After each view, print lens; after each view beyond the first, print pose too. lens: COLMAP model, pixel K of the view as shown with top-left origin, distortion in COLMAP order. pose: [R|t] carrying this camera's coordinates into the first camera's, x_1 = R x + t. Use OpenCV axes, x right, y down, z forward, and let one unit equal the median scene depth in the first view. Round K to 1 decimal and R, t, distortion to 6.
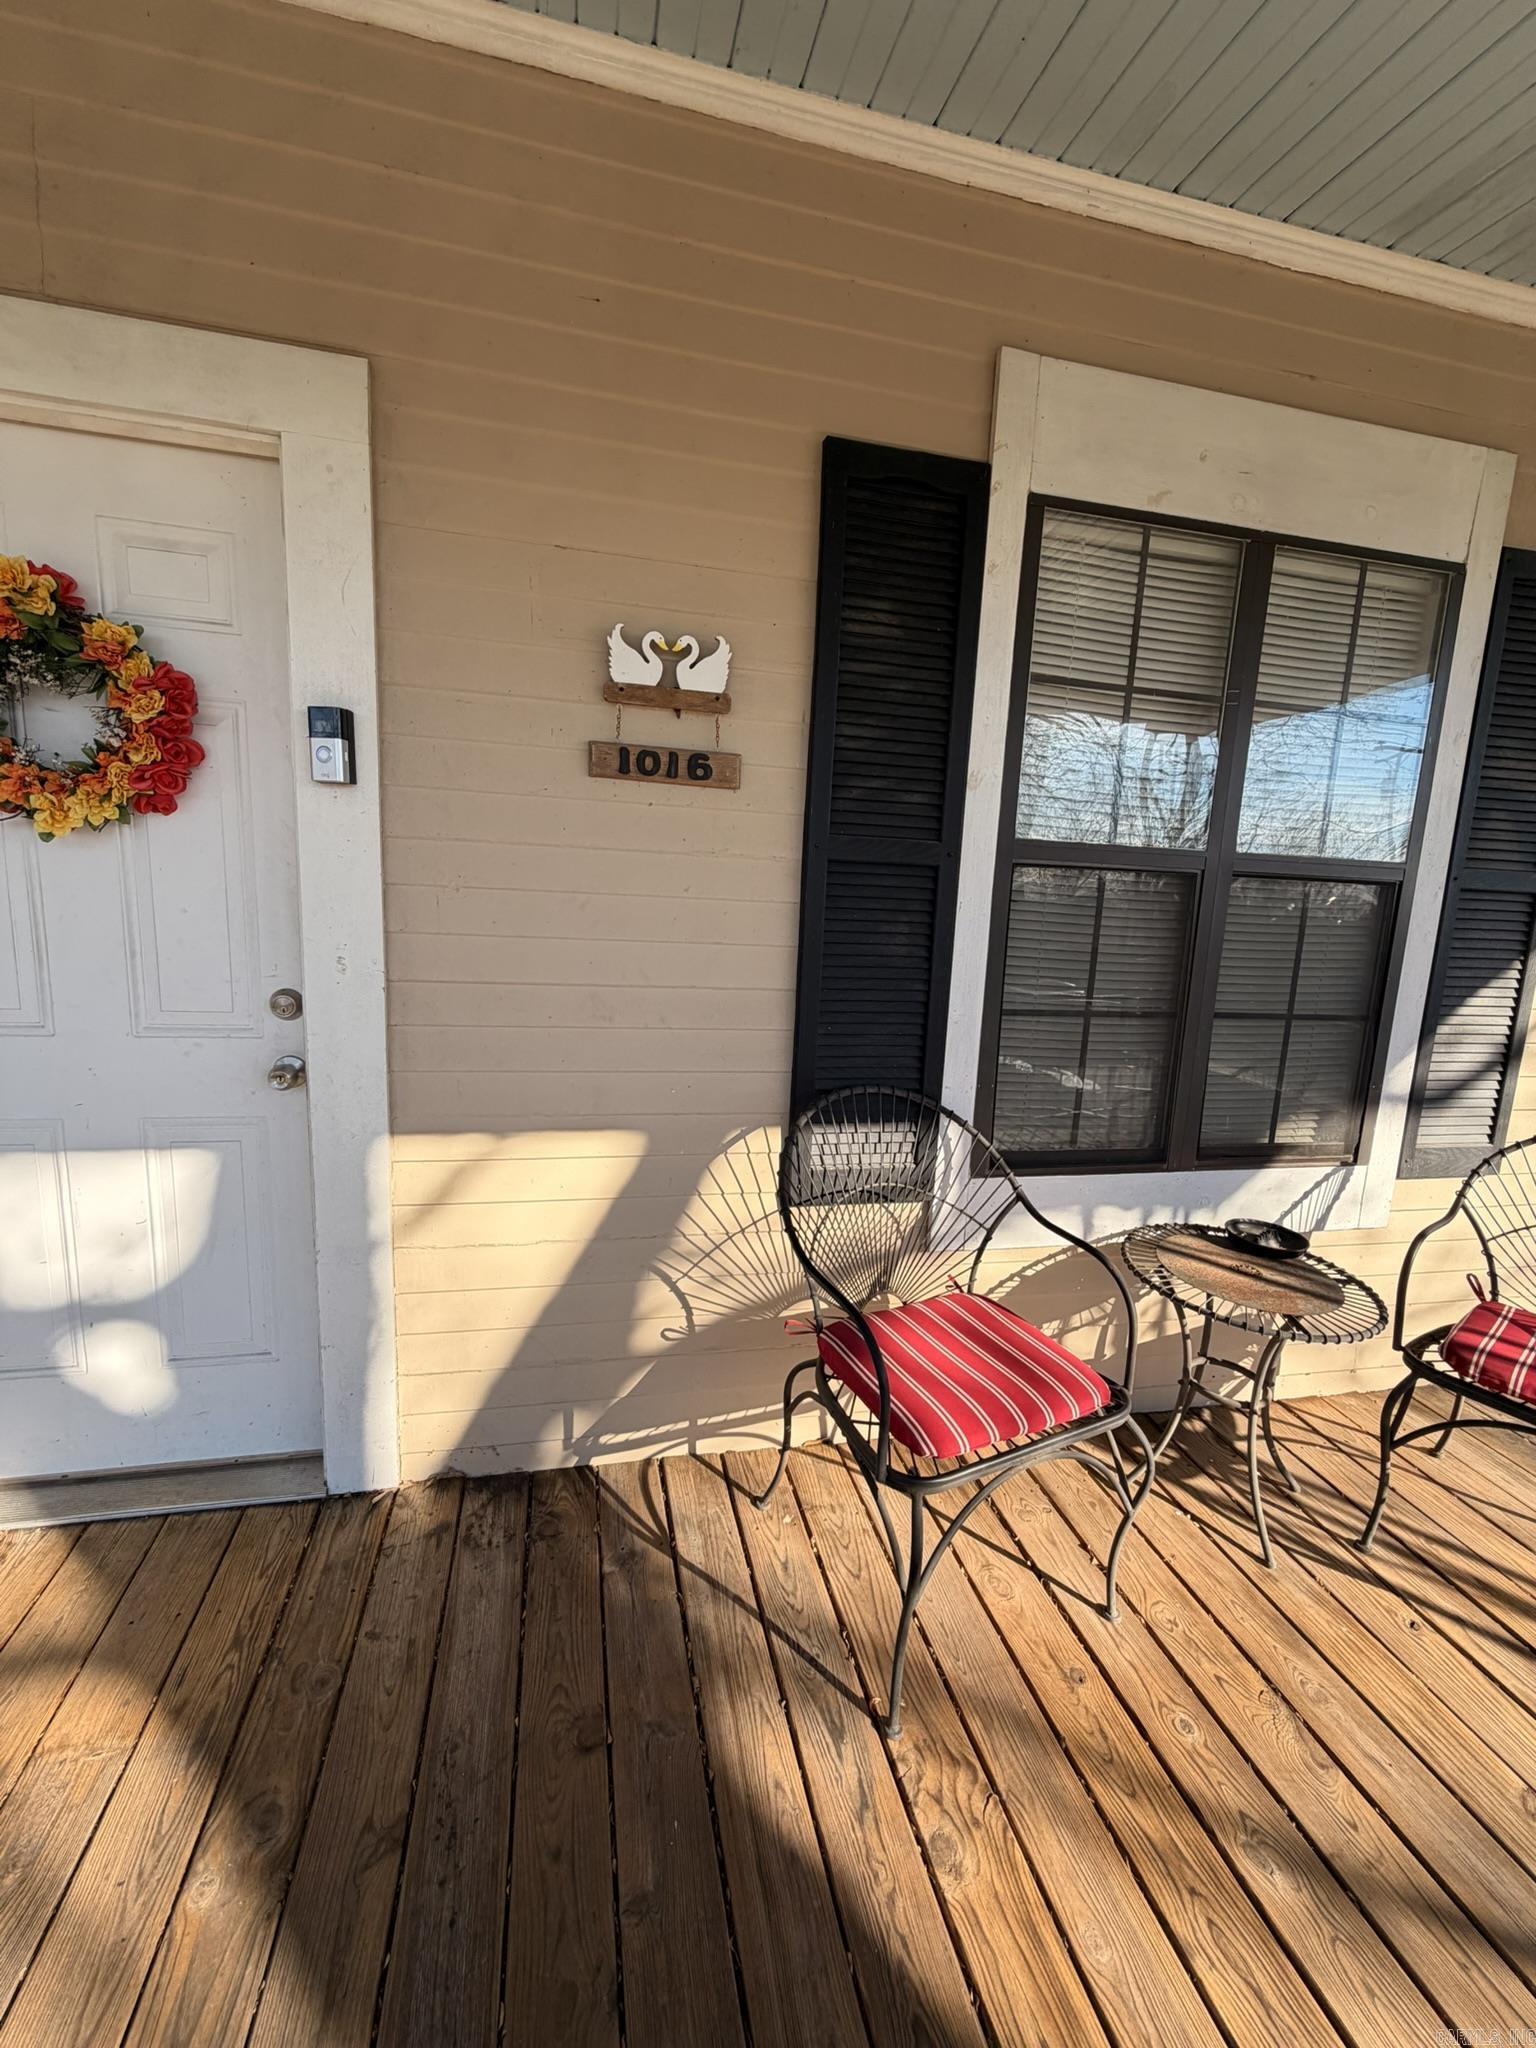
lens RADIAL K [[815.3, 0, 771.3], [0, 815.3, 1016.7], [0, 0, 1]] dist [-0.000032, 0.000238]
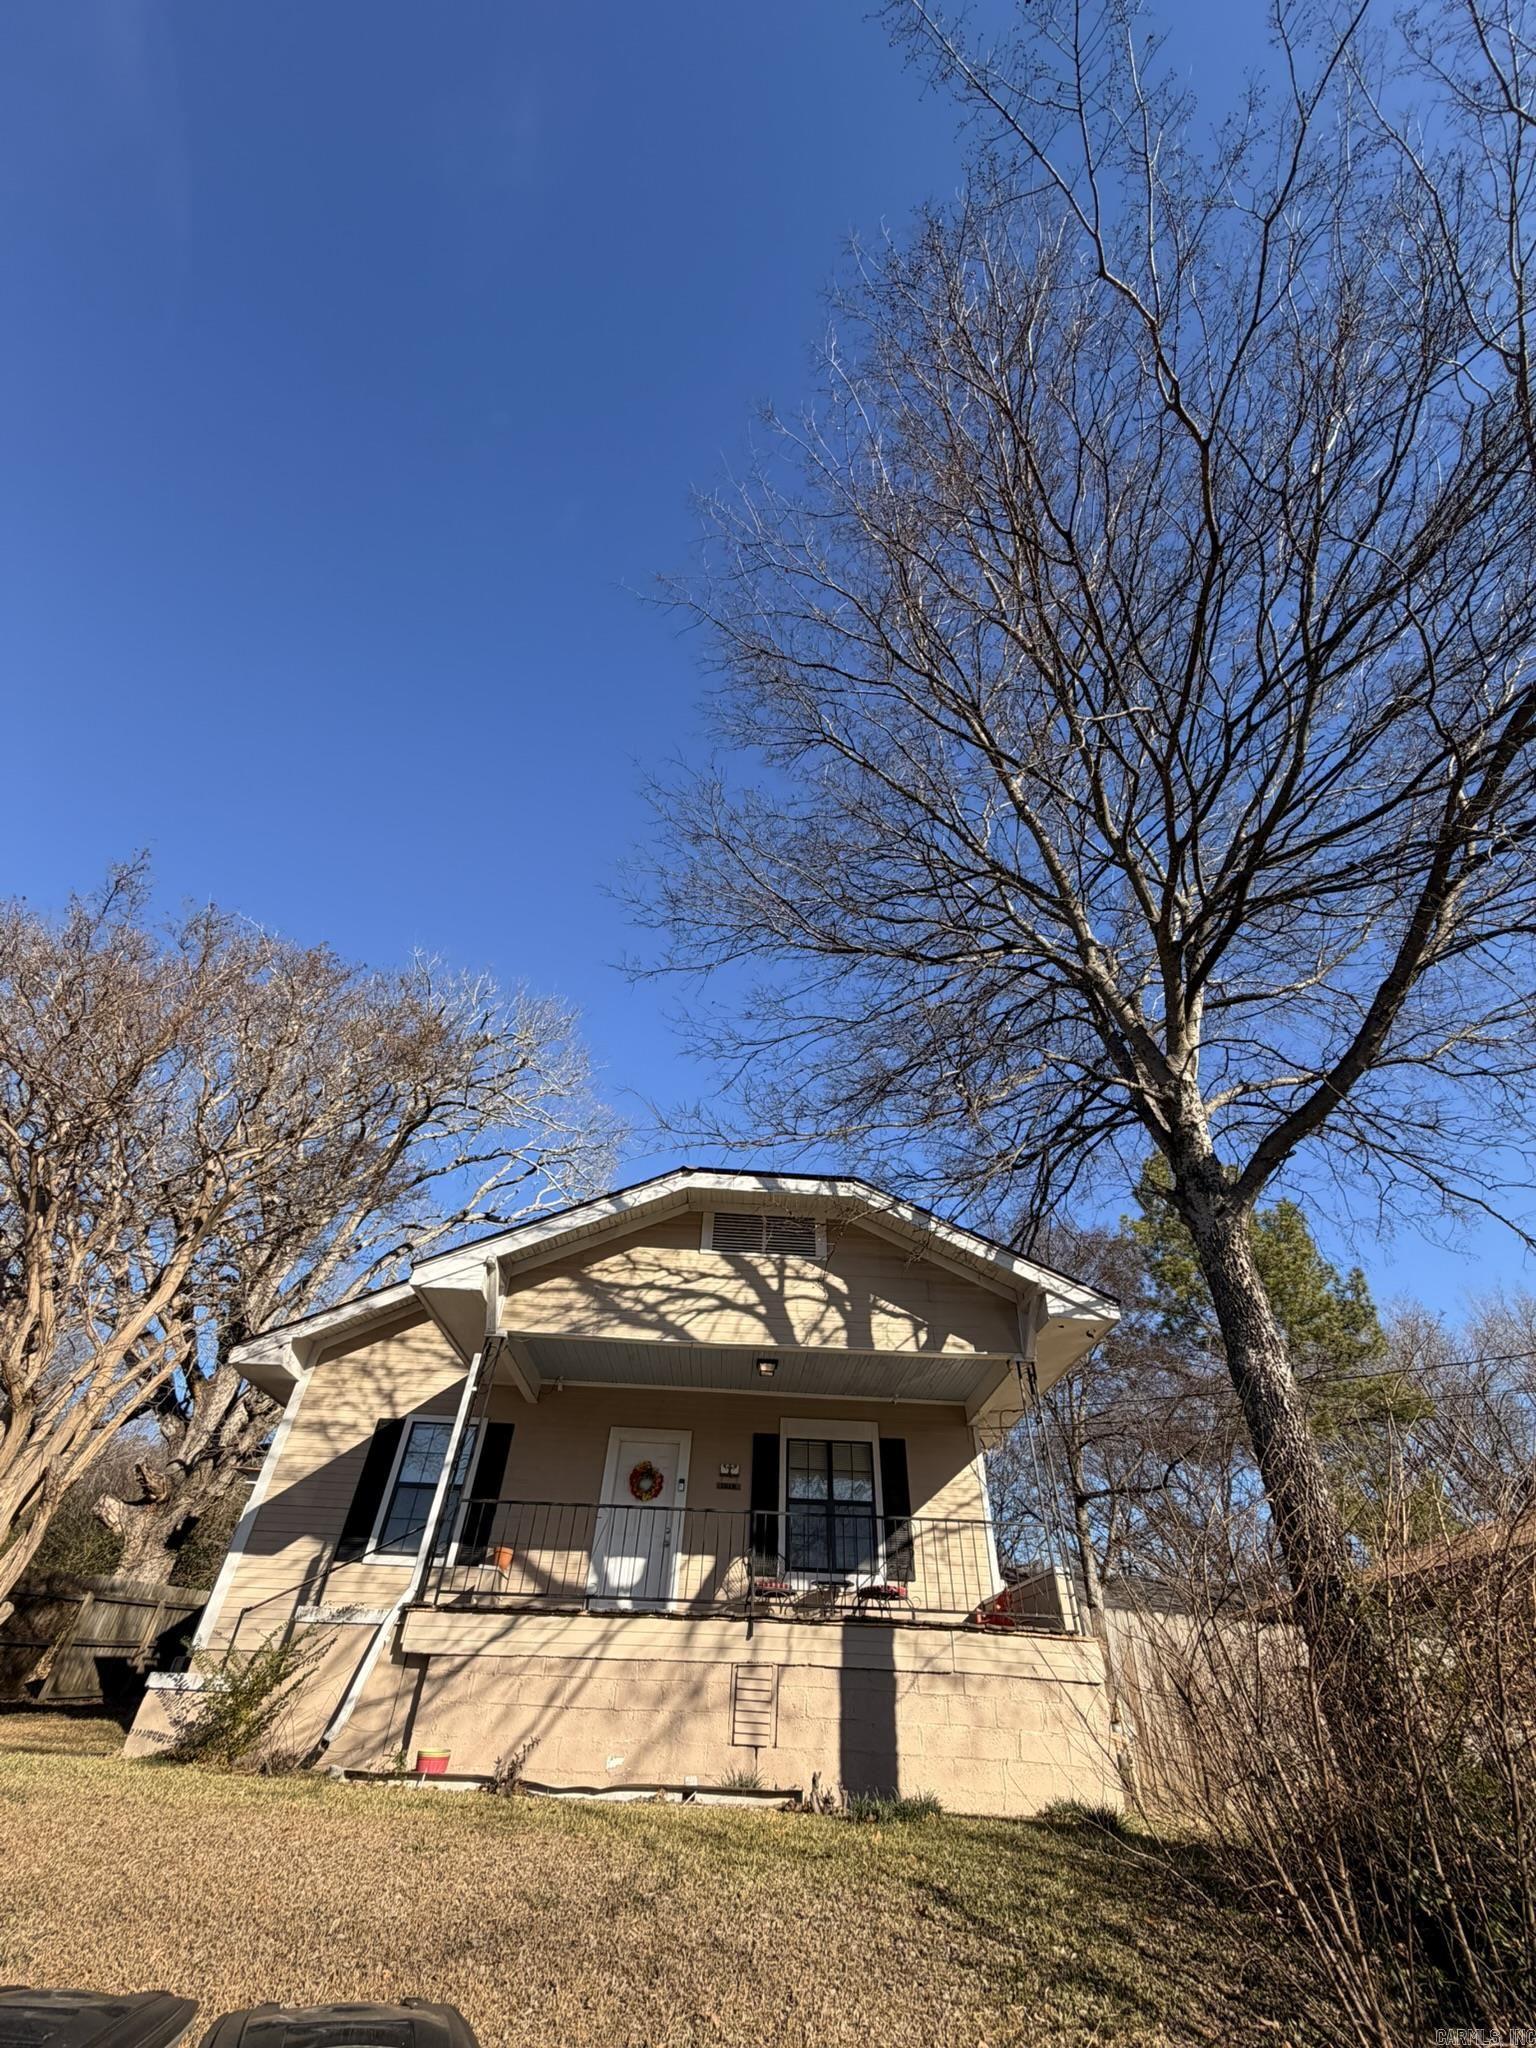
lens RADIAL K [[813.0, 0, 770.2], [0, 813.0, 1016.5], [0, 0, 1]] dist [0.000151, 0.000383]
pose [[0.981651, -0.140033, -0.129428, 1.426425], [-0.020867, 0.595787, -0.802871, 2.423498], [0.189540, 0.790840, 0.581933, -5.163228]]
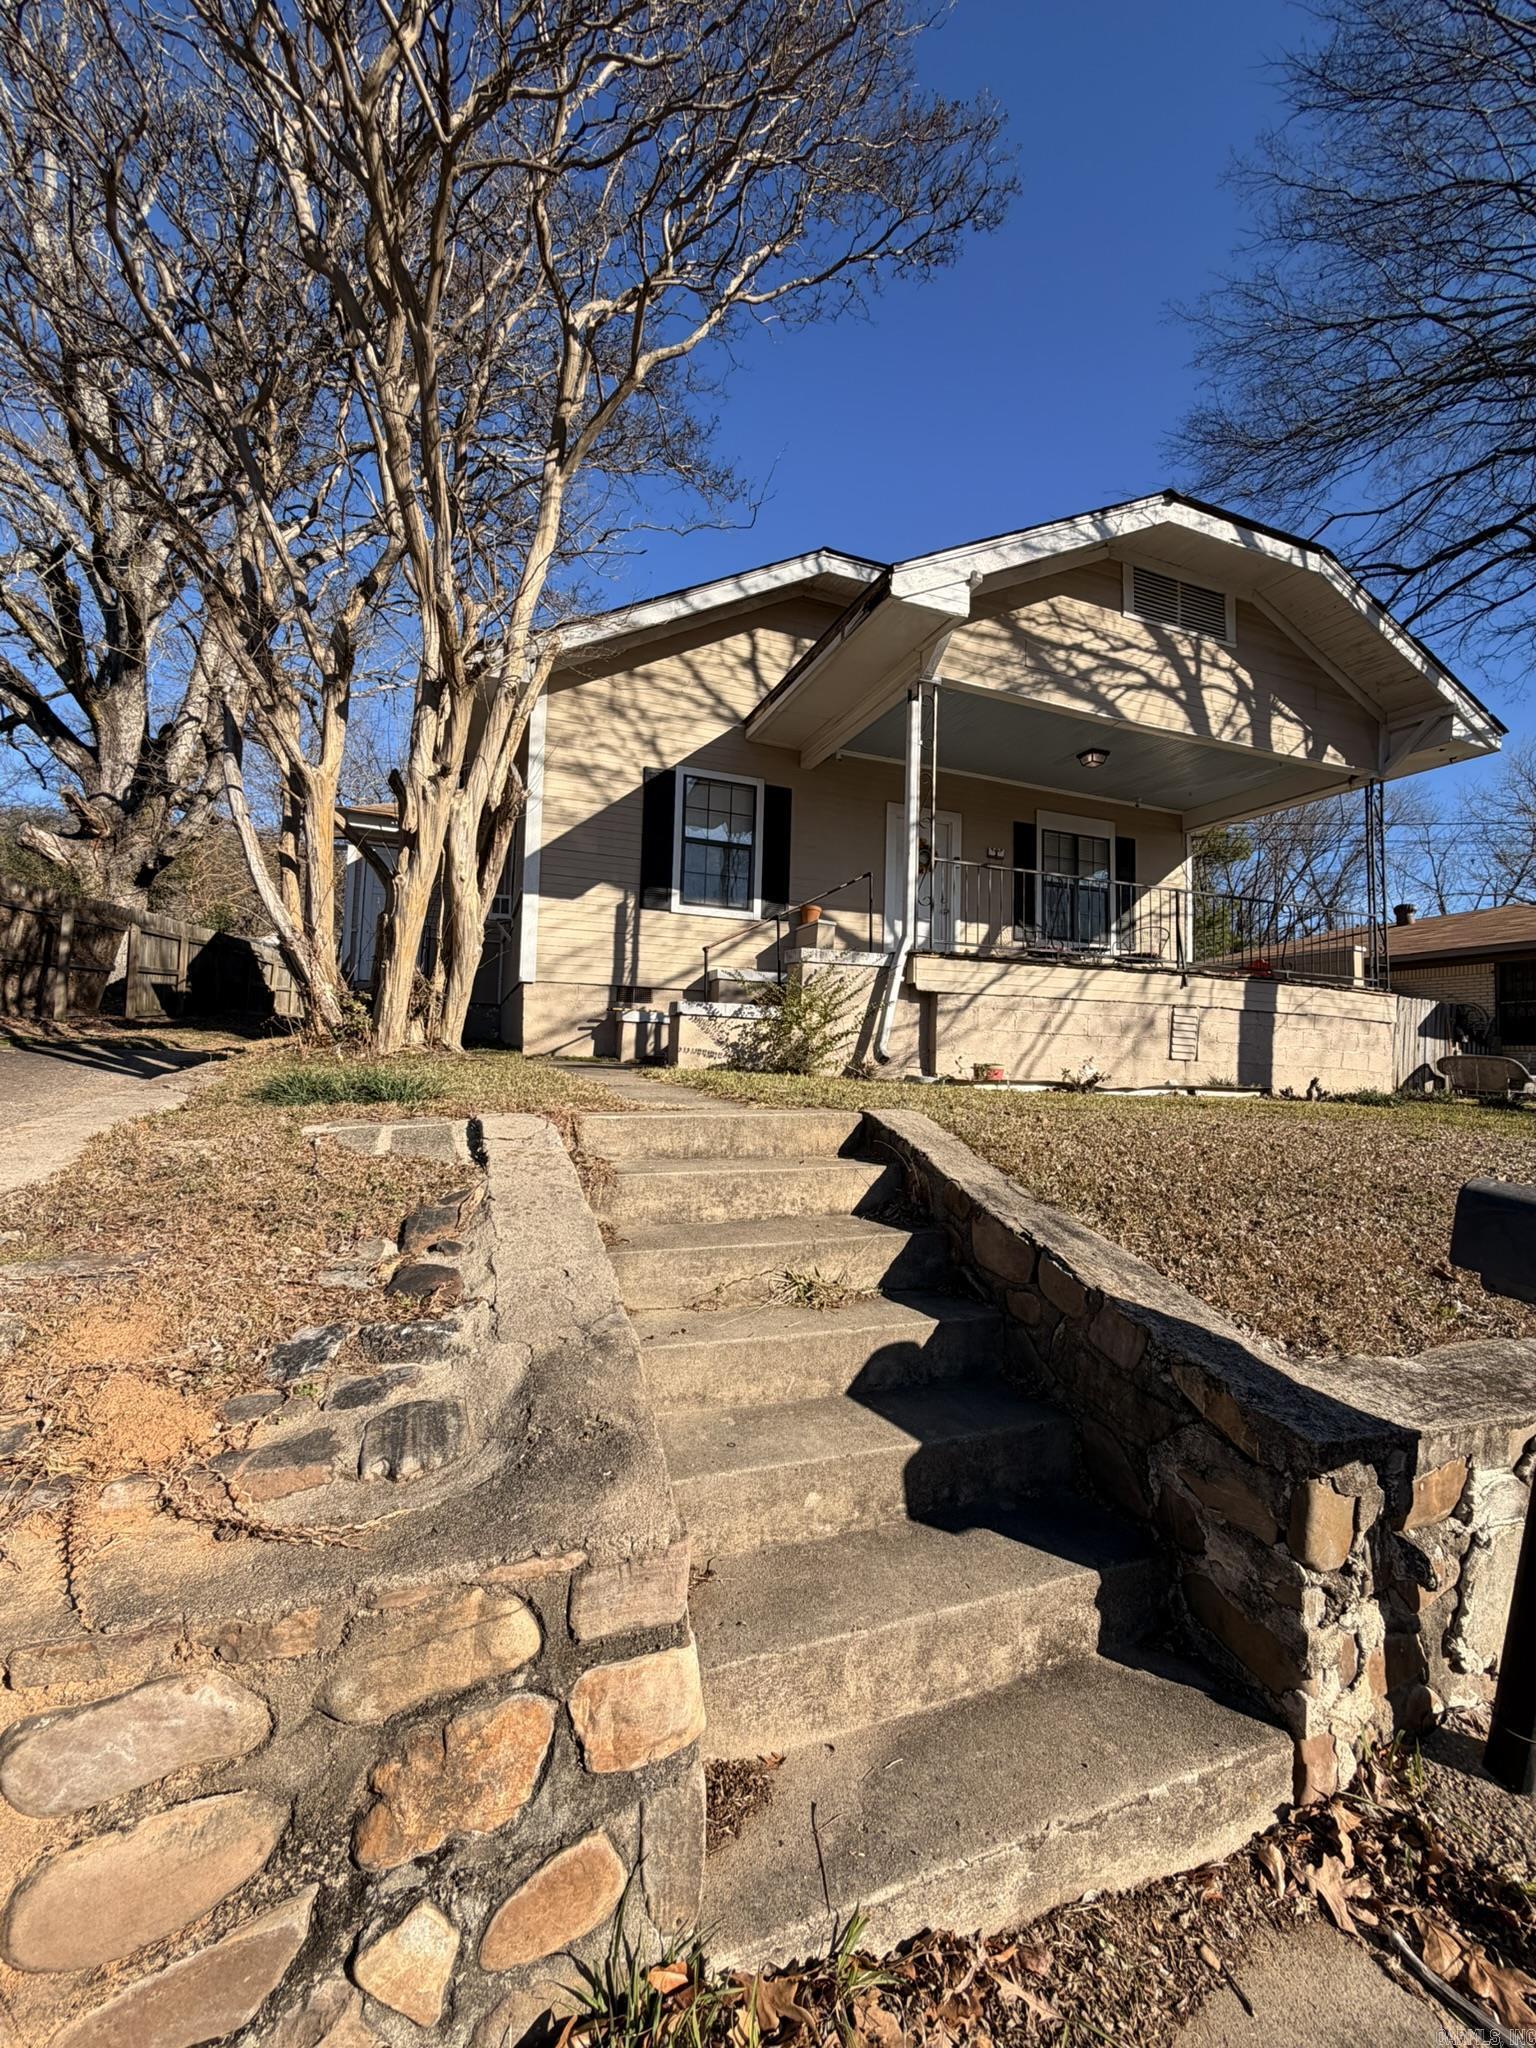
lens RADIAL K [[815.3, 0, 771.3], [0, 815.3, 1016.7], [0, 0, 1]] dist [-0.000032, 0.000238]
pose [[0.993621, -0.010705, 0.112261, -2.432647], [0.037263, 0.970734, -0.237249, 2.158713], [-0.106435, 0.239919, 0.964941, -4.451491]]
